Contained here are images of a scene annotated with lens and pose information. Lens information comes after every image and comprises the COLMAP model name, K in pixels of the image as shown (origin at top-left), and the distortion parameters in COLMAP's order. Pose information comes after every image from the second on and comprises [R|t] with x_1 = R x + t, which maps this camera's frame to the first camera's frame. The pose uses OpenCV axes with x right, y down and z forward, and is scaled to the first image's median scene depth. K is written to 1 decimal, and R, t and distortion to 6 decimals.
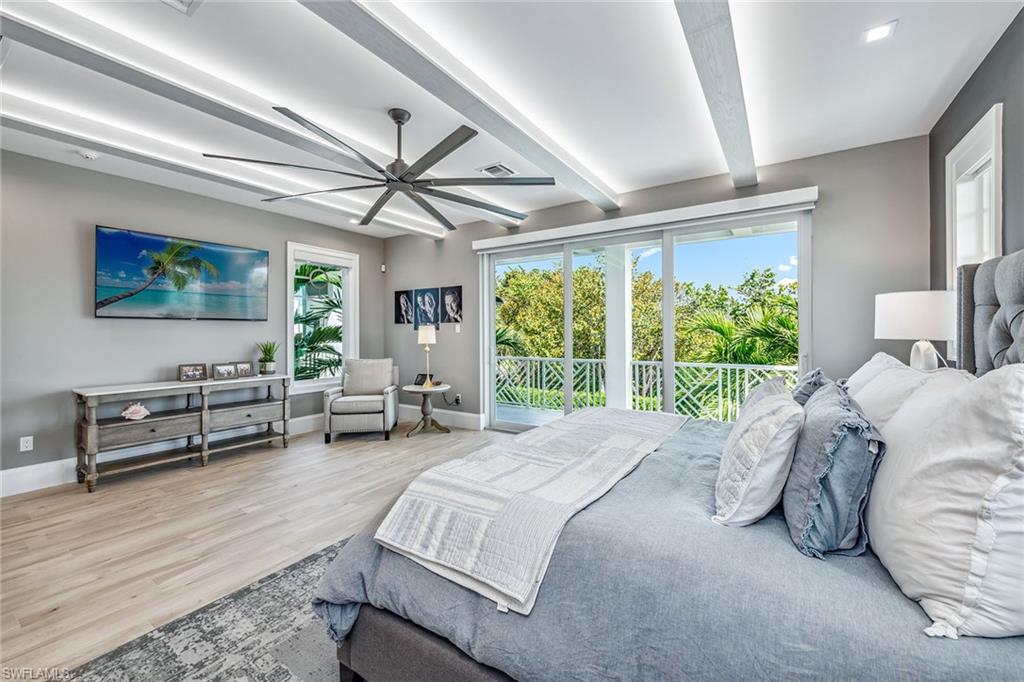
lens RADIAL K [[407.6, 0, 512.8], [0, 407.6, 332.9], [0, 0, 1]] dist [0.001661, -0.000225]
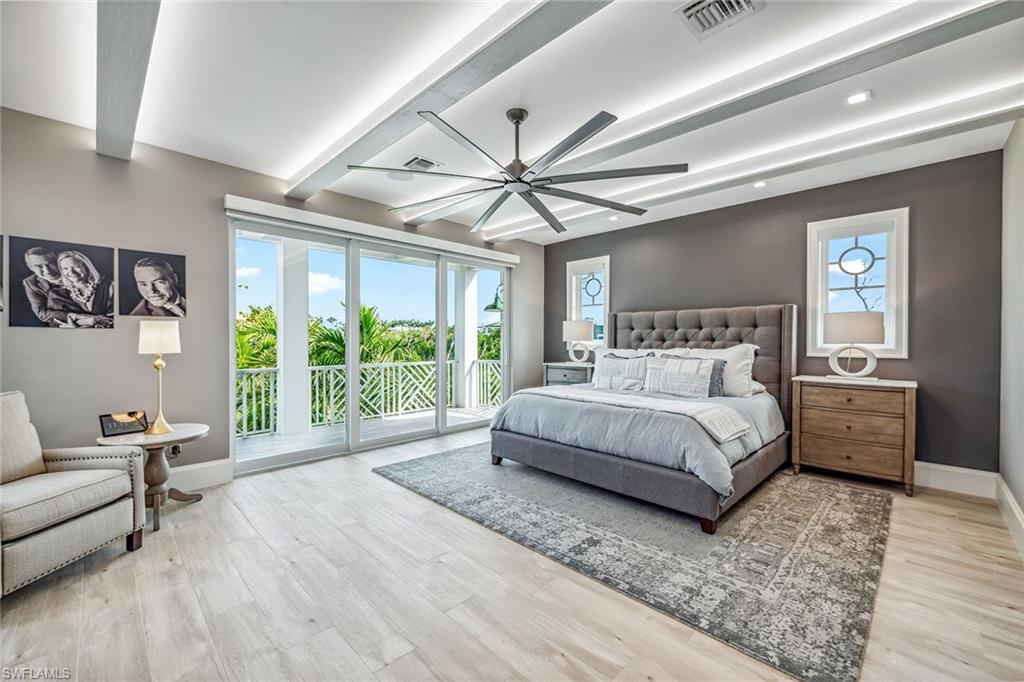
lens RADIAL K [[417.9, 0, 512.5], [0, 417.9, 345.4], [0, 0, 1]] dist [0.005032, 0.000204]
pose [[0.196085, -0.009773, 0.980538, -0.633040], [-0.005405, 0.999924, 0.011047, 0.006356], [-0.980572, -0.007466, 0.196017, 0.401430]]
